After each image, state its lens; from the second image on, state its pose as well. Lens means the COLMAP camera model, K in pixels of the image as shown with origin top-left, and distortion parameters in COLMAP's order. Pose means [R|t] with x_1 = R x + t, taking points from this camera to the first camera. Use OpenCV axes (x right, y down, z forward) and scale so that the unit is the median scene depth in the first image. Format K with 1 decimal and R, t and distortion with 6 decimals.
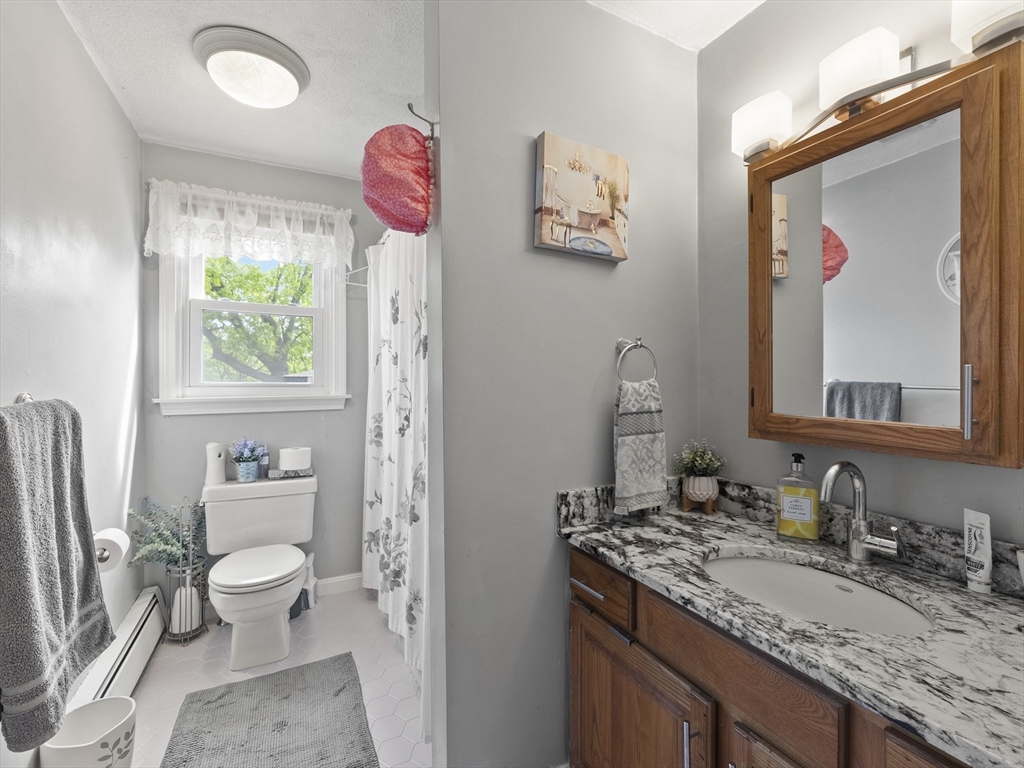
lens RADIAL K [[469.2, 0, 515.9], [0, 469.2, 384.7], [0, 0, 1]] dist [-0.005072, 0.004248]
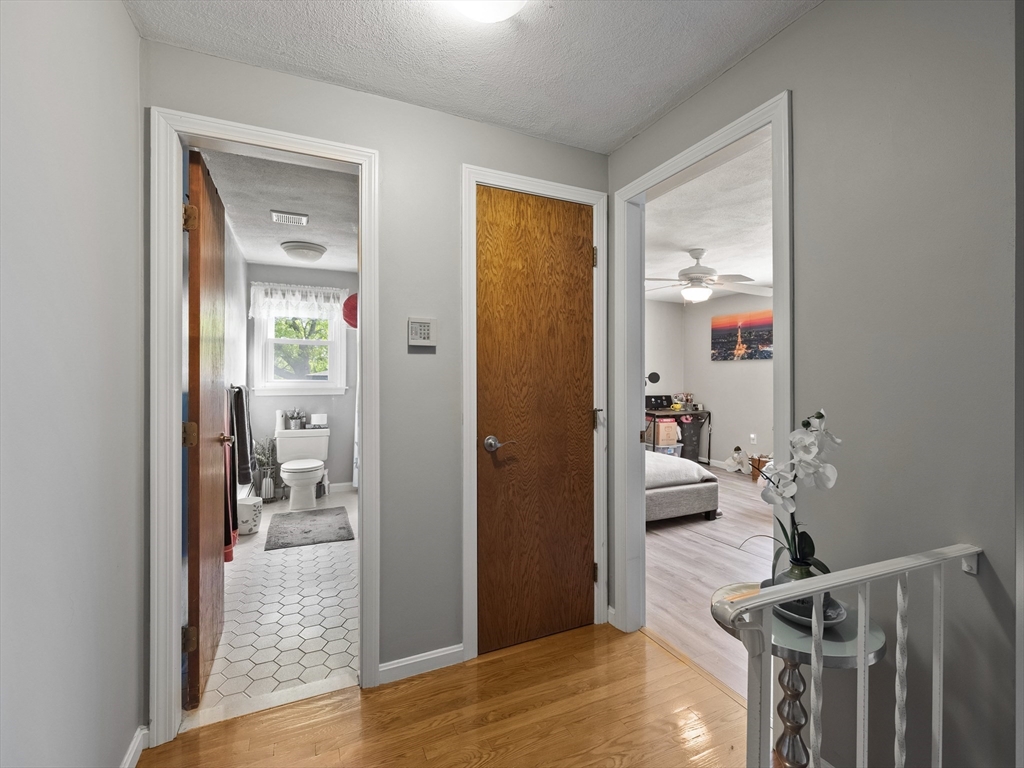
lens RADIAL K [[469.2, 0, 515.7], [0, 469.2, 379.3], [0, 0, 1]] dist [-0.005072, 0.004248]
pose [[0.999301, 0.002391, -0.037318, 0.445099], [-0.002749, 0.999950, -0.009570, 0.008768], [0.037293, 0.009666, 0.999258, -0.975984]]
